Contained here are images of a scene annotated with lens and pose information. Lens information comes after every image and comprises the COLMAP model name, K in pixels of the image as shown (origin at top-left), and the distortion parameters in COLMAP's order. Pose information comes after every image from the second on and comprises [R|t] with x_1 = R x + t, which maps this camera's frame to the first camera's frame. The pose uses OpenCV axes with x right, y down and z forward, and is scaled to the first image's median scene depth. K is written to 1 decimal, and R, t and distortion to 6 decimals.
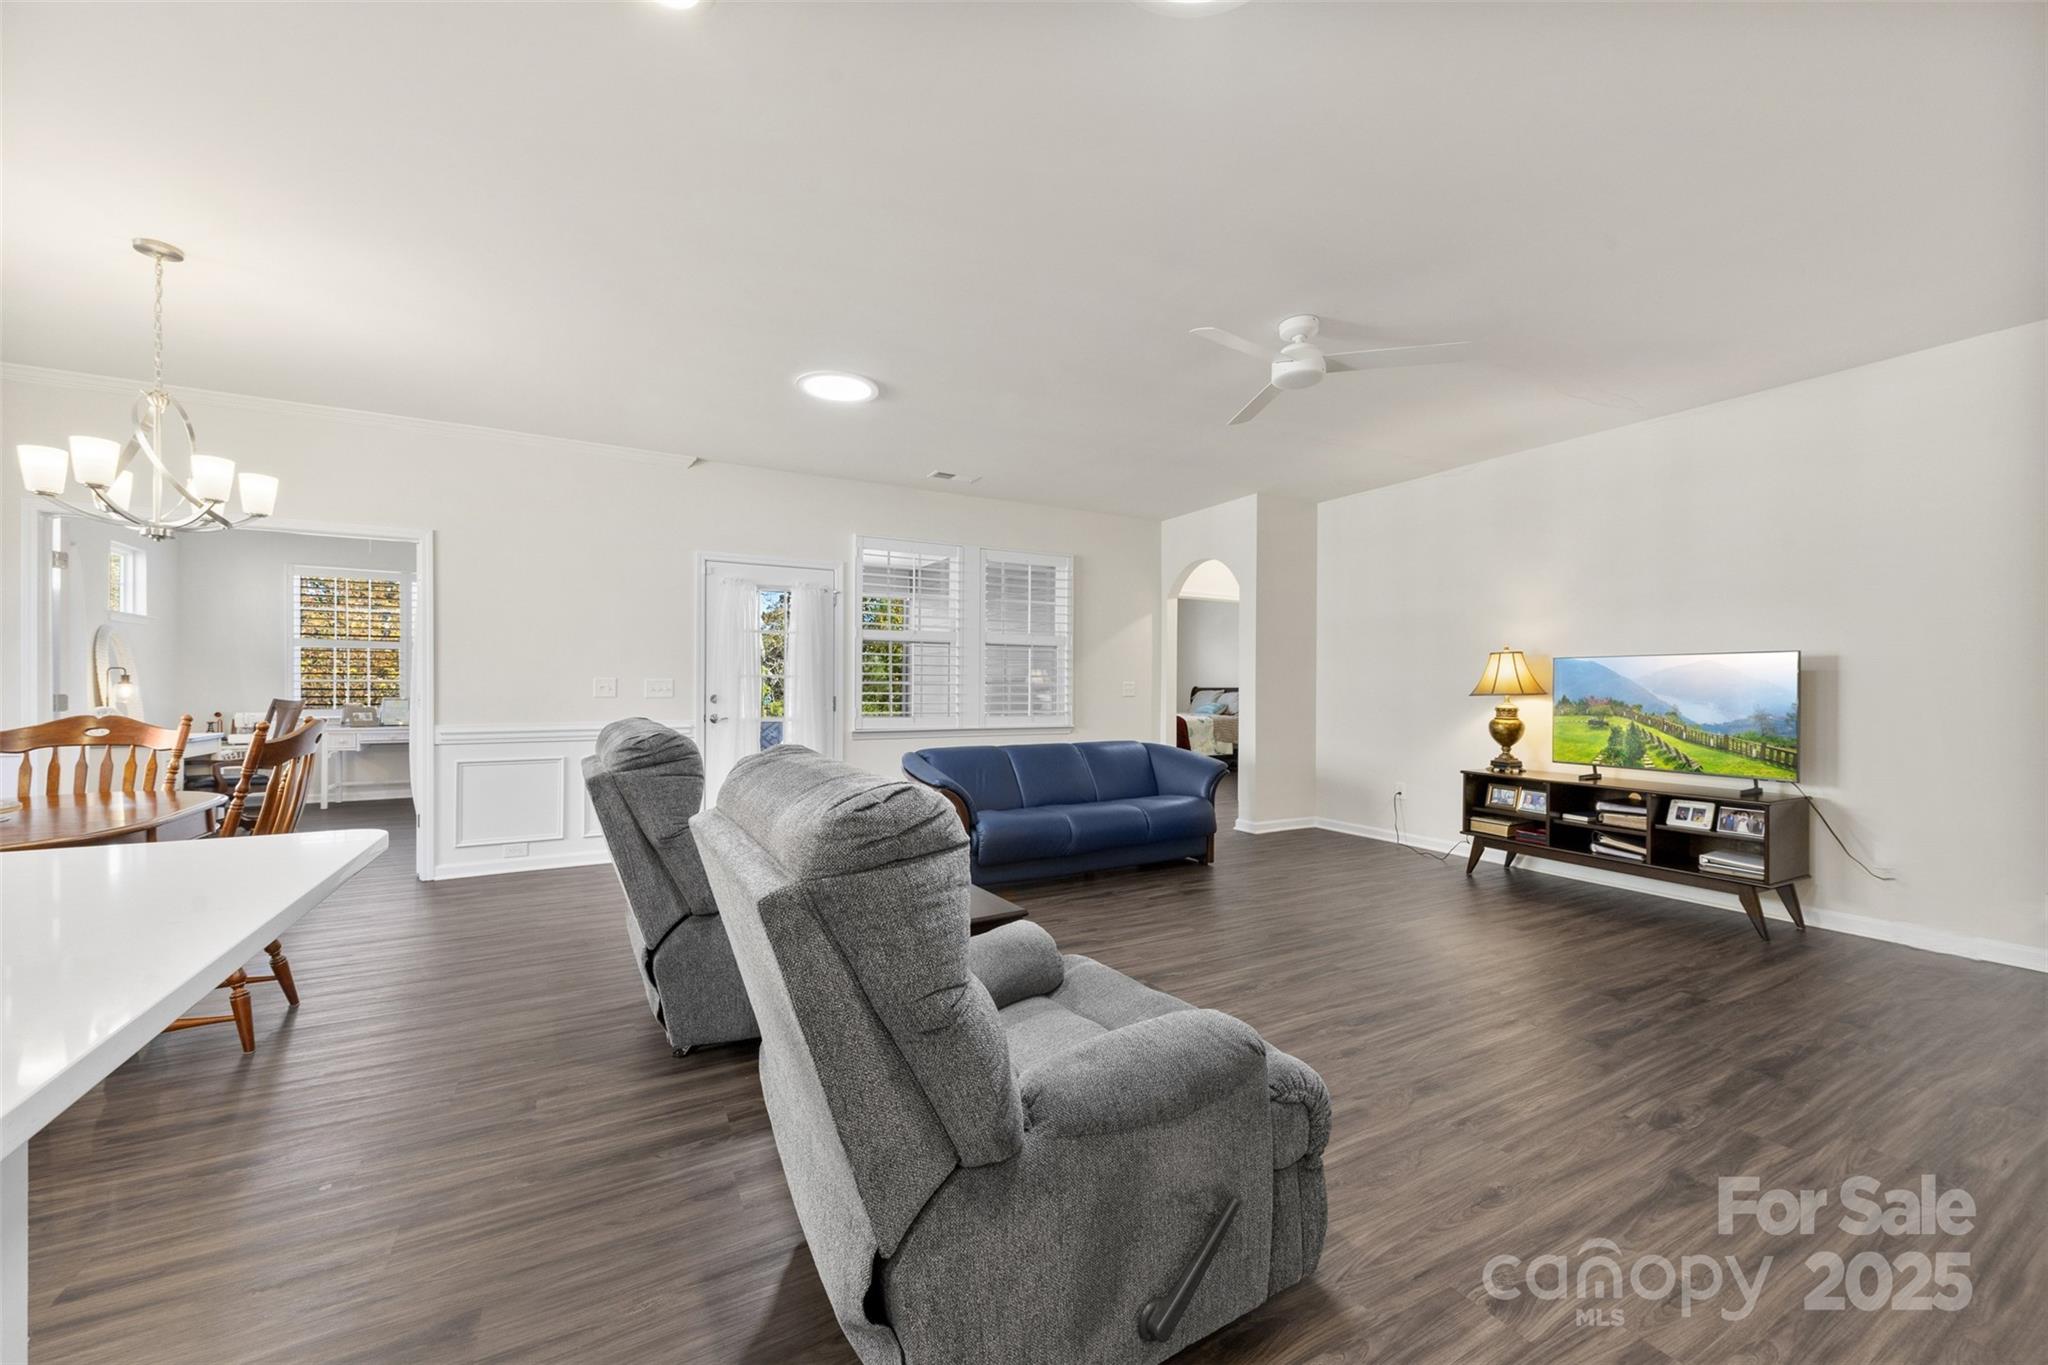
lens RADIAL K [[786.0, 0, 1025.5], [0, 786.0, 686.5], [0, 0, 1]] dist [0.013942, -0.004696]
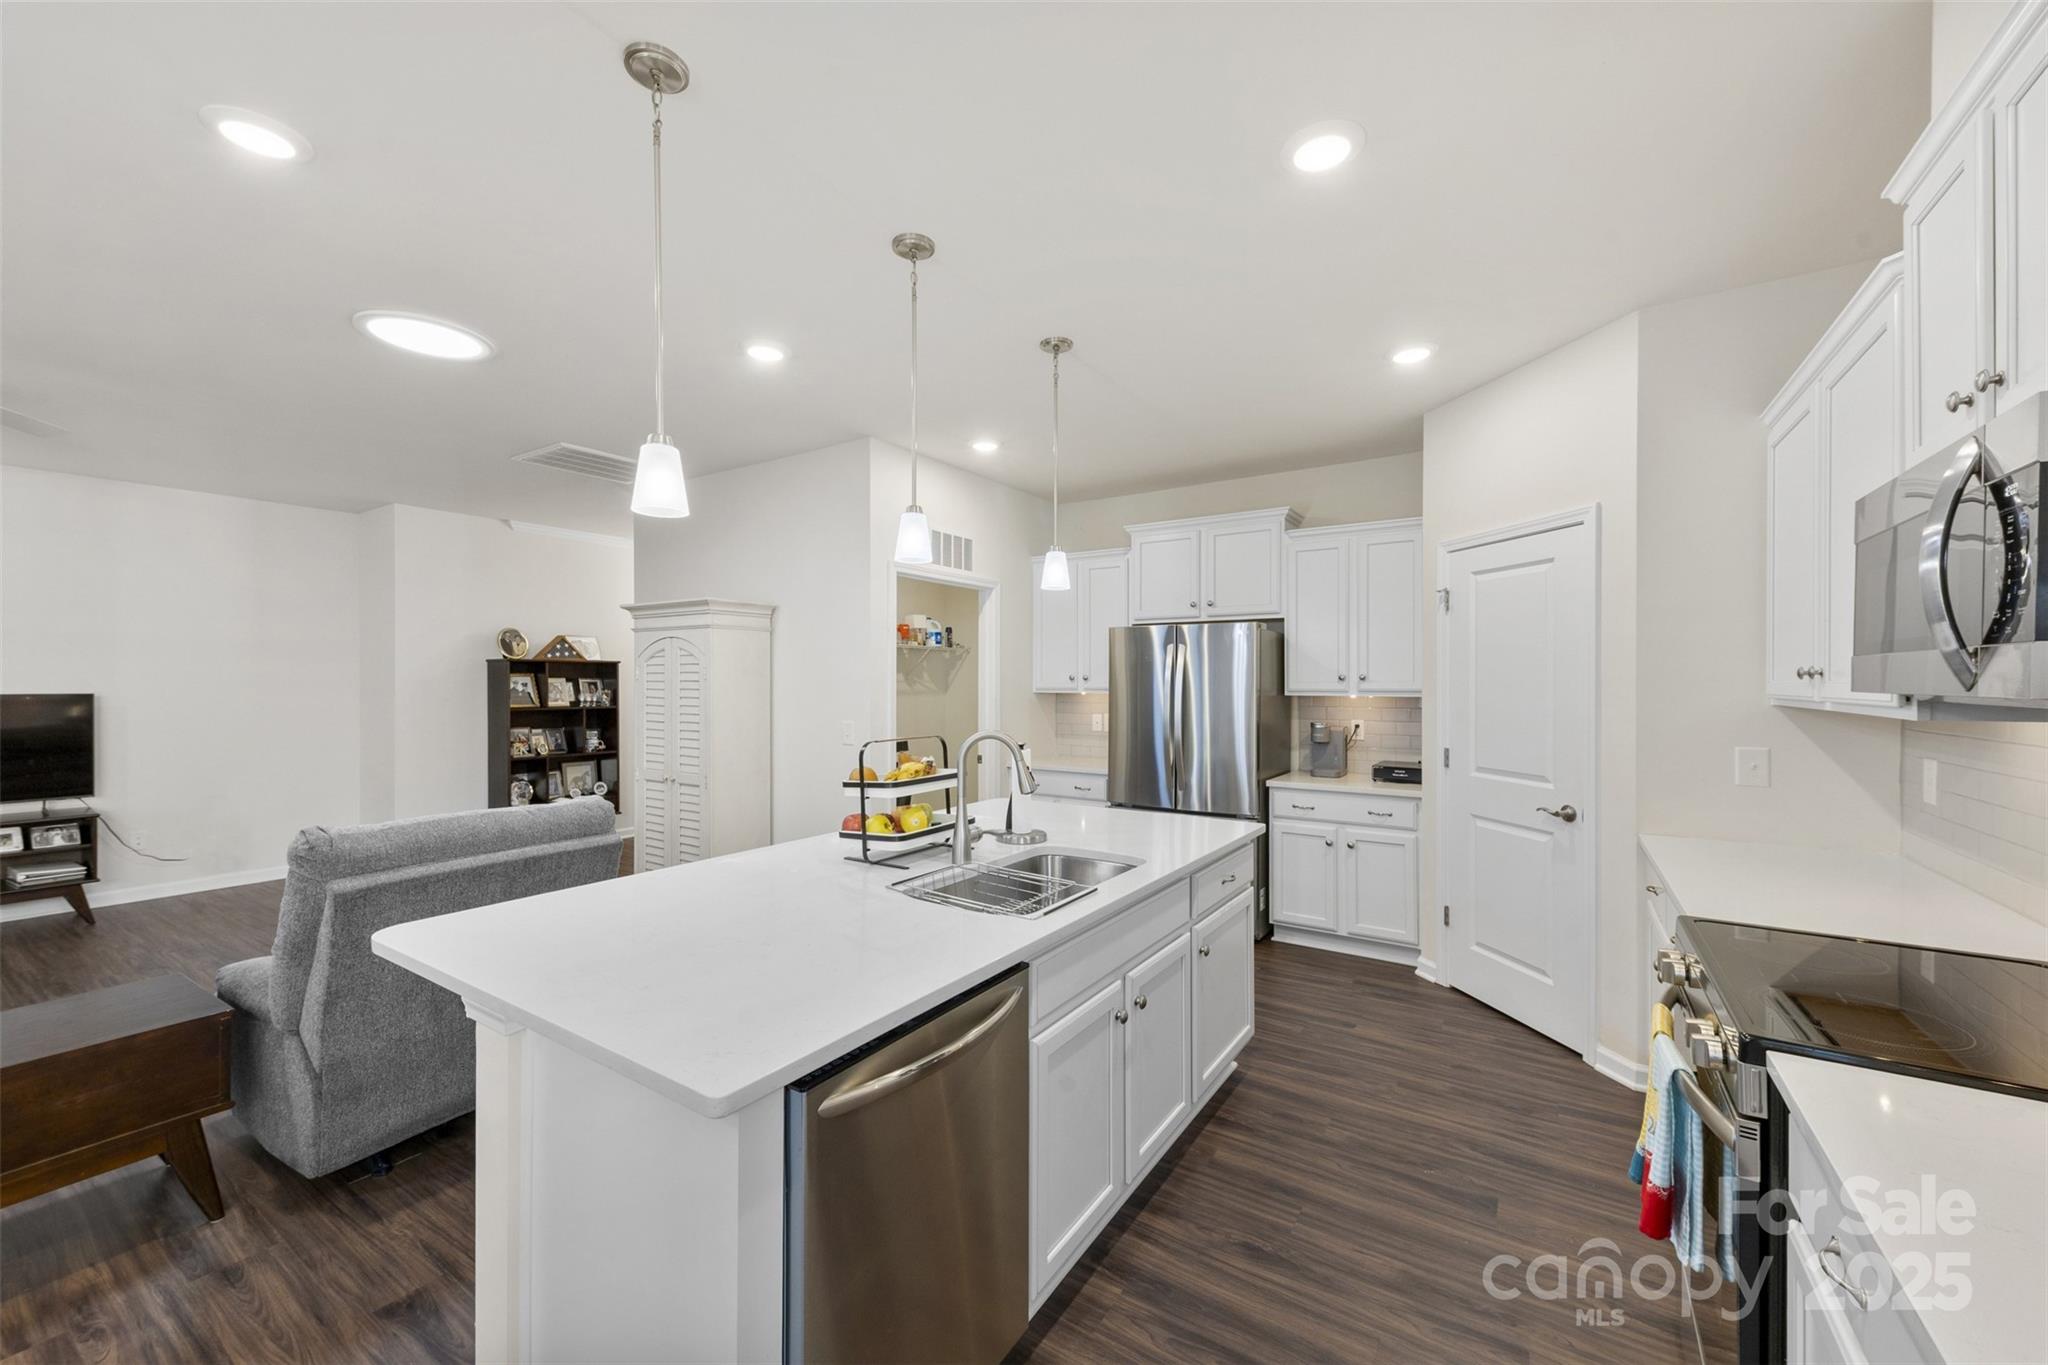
lens RADIAL K [[789.5, 0, 1030.6], [0, 789.5, 677.9], [0, 0, 1]] dist [0.017915, -0.005293]
pose [[-0.466385, 0.000337, 0.884582, -0.726989], [-0.002534, 0.999995, -0.001717, -0.059626], [-0.884578, -0.003043, -0.466382, 0.223524]]
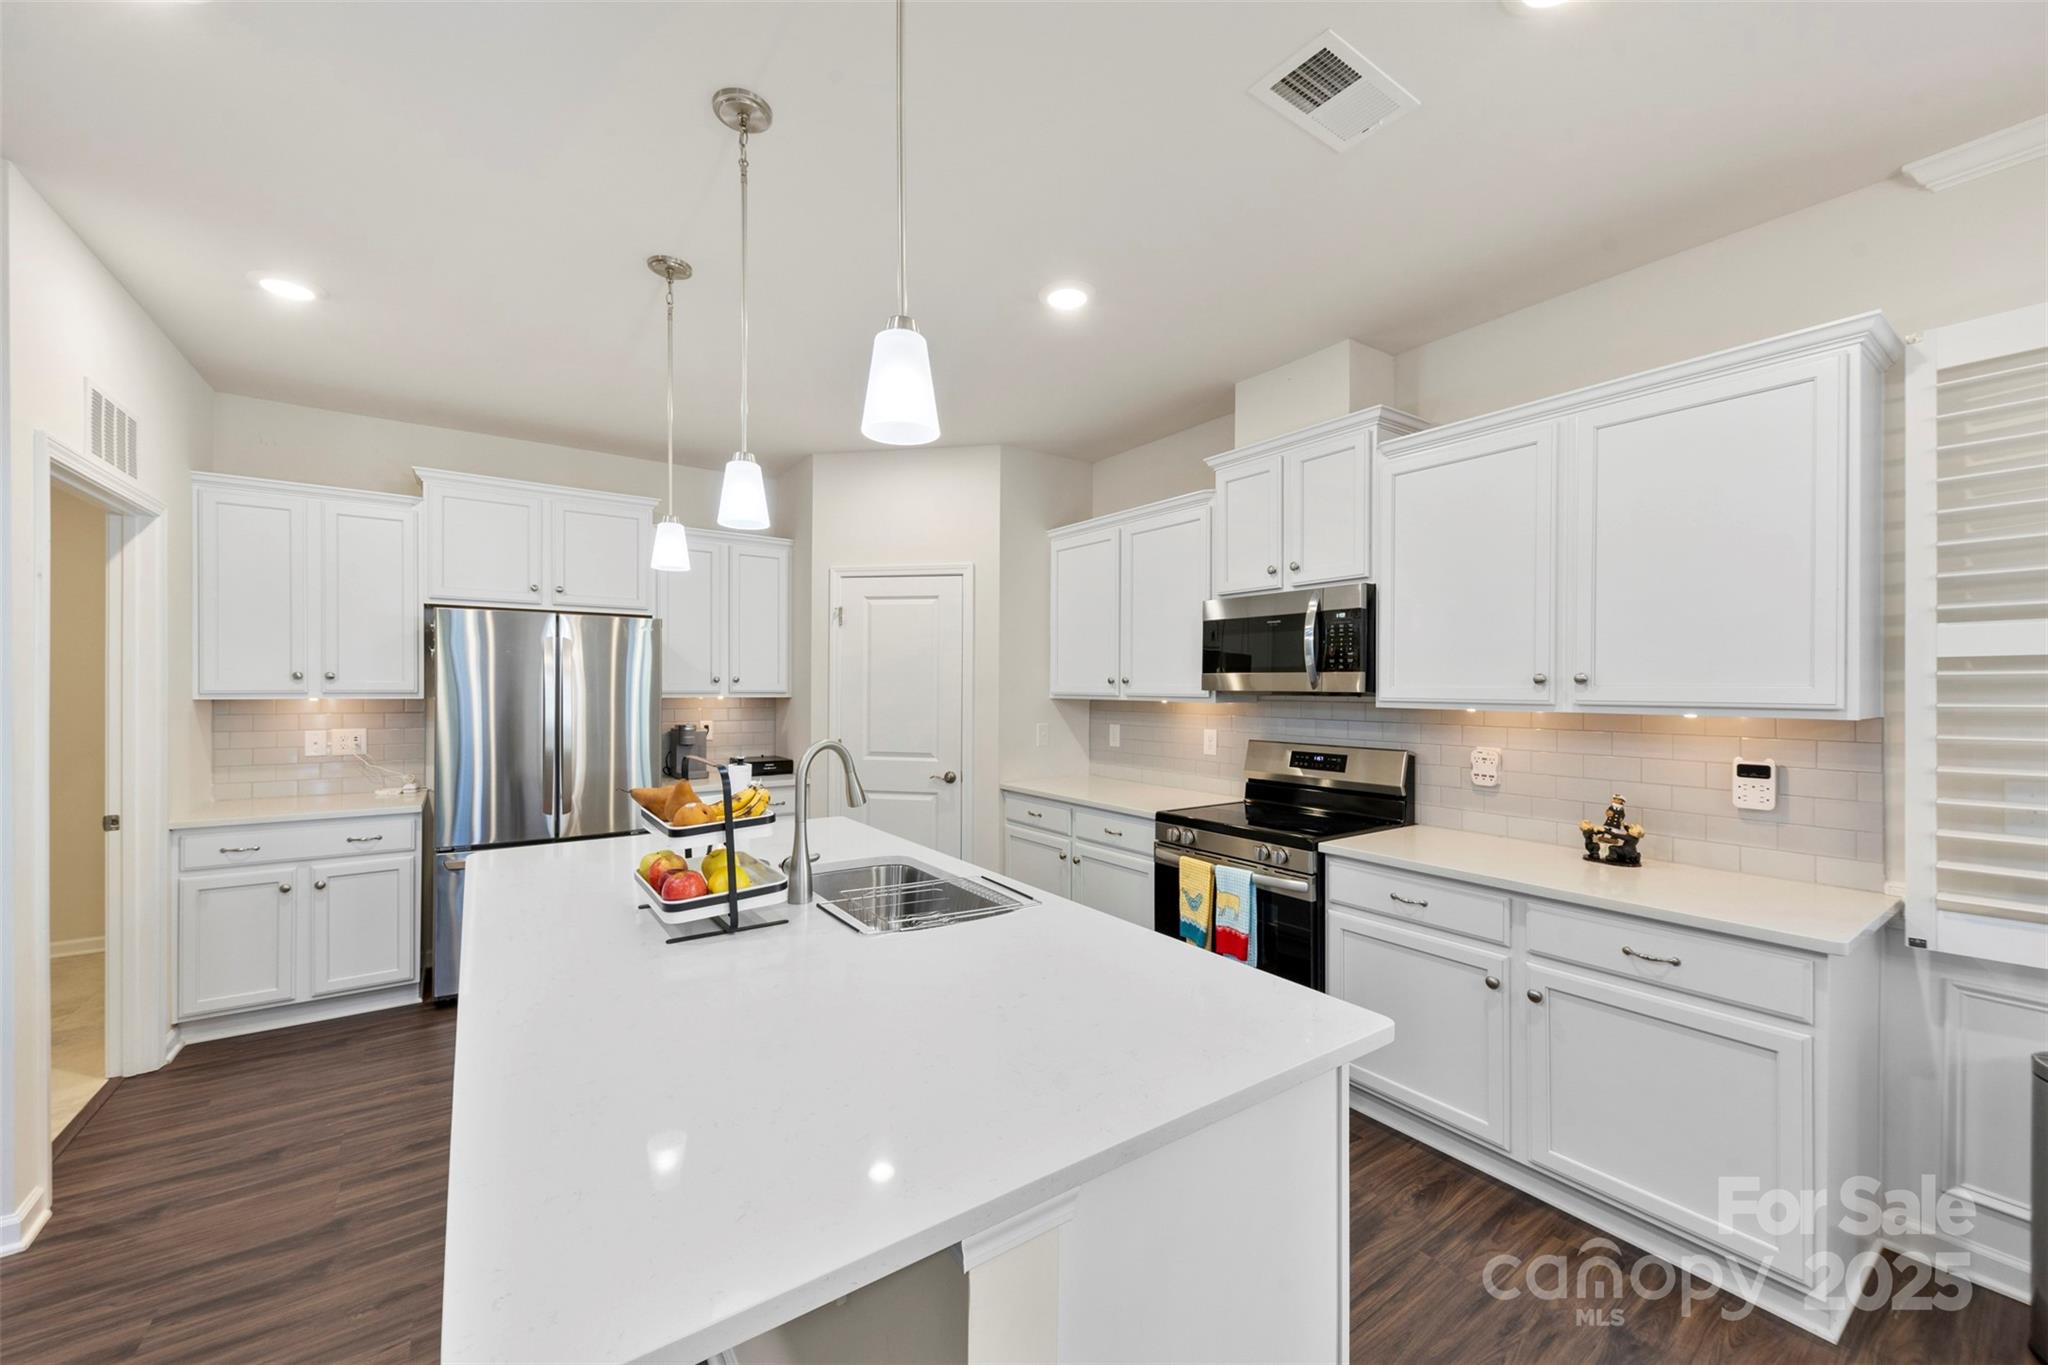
lens RADIAL K [[779.6, 0, 1027.3], [0, 779.6, 692.0], [0, 0, 1]] dist [0.010267, -0.000067]
pose [[-0.994623, -0.007224, -0.103310, -0.338887], [-0.008130, 0.999932, 0.008346, -0.058395], [0.103243, 0.009141, -0.994614, 0.450521]]
